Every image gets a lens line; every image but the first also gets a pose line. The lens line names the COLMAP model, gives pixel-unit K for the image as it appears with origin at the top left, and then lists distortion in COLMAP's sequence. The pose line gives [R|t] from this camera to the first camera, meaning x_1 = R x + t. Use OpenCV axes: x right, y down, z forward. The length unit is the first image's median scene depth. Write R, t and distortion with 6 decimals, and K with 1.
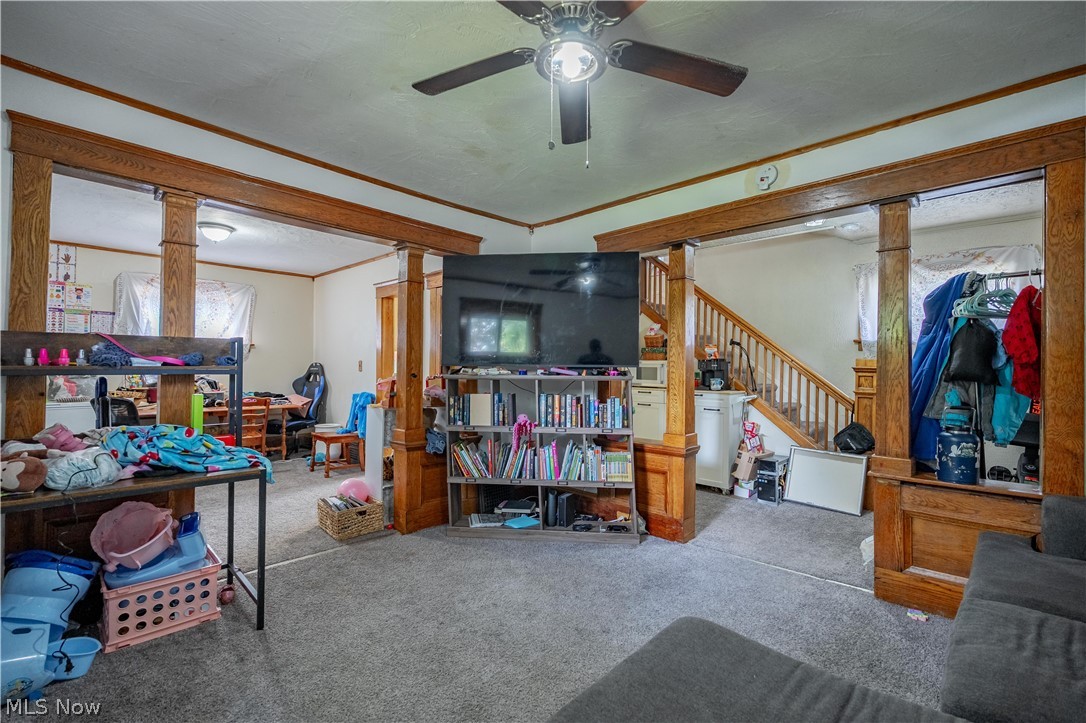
lens RADIAL K [[479.7, 0, 540.3], [0, 479.7, 364.1], [0, 0, 1]] dist [-0.001281, -0.000027]
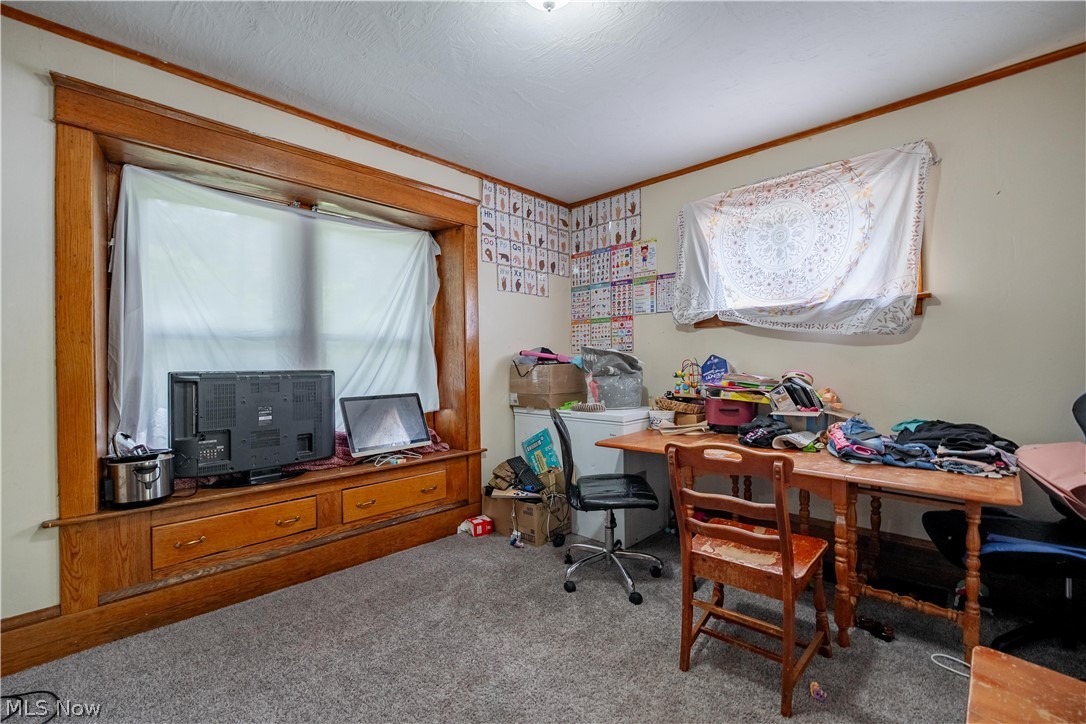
lens RADIAL K [[479.7, 0, 540.3], [0, 479.7, 362.0], [0, 0, 1]] dist [-0.001281, -0.000027]
pose [[0.001538, -0.012755, -0.999917, -0.272152], [0.014255, 0.999817, -0.012732, 0.016133], [0.999897, -0.014234, 0.001719, 0.847568]]
